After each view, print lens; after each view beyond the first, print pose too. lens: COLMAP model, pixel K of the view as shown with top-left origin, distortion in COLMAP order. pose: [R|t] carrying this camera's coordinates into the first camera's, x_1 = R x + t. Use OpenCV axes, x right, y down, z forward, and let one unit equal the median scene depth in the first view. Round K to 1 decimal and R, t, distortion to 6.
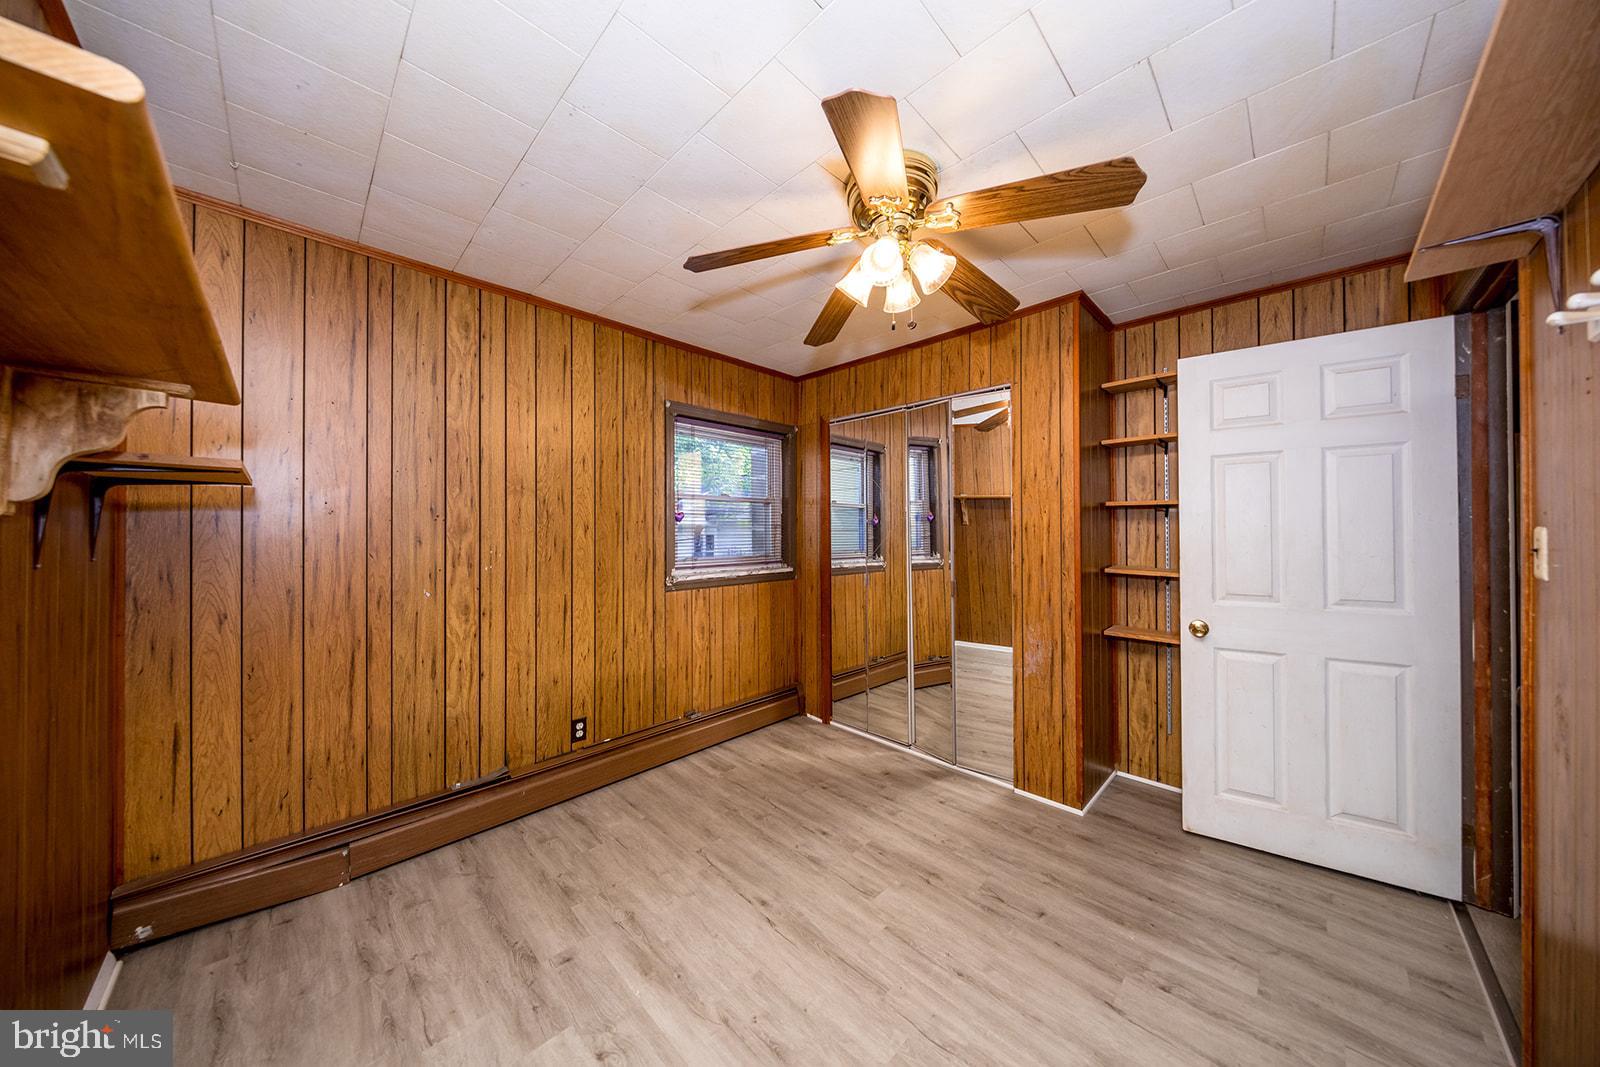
lens RADIAL K [[506.5, 0, 793.0], [0, 506.5, 530.1], [0, 0, 1]] dist [0.000192, -0.000203]
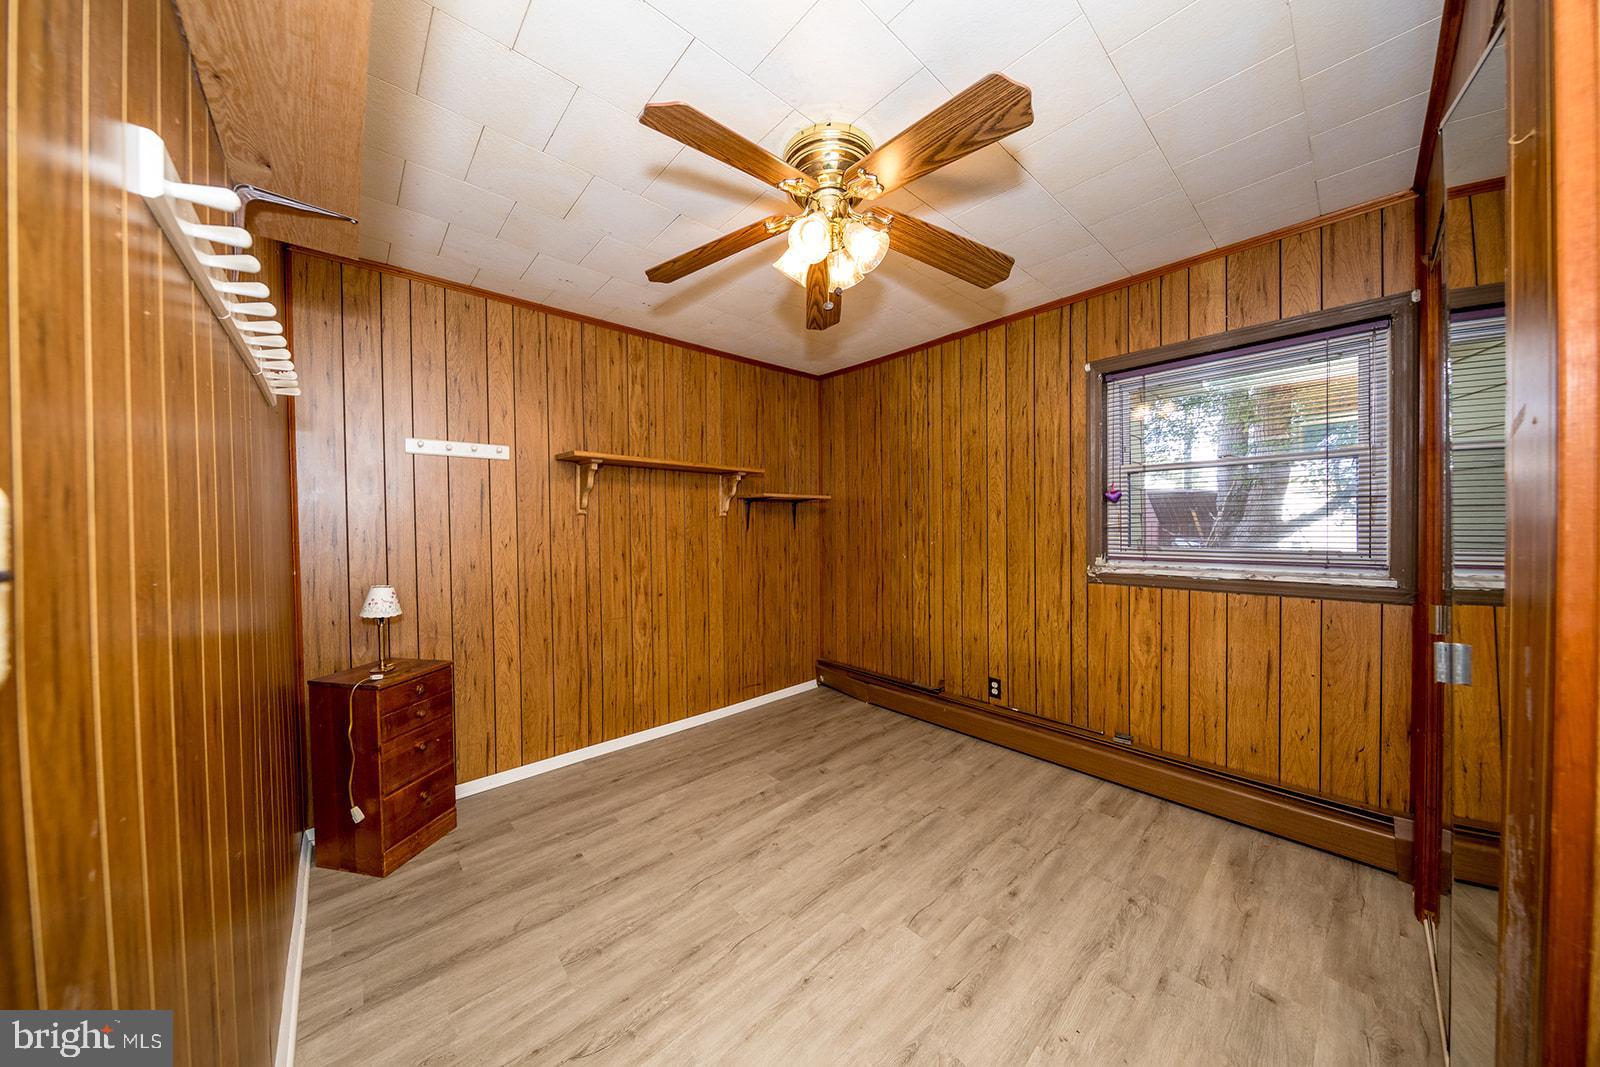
lens RADIAL K [[506.5, 0, 795.0], [0, 506.5, 531.0], [0, 0, 1]] dist [0.000192, -0.000203]
pose [[-0.055765, 0.018275, -0.998277, 0.740566], [0.016324, 0.999716, 0.017389, 0.009664], [0.998310, -0.015326, -0.056047, 0.612317]]
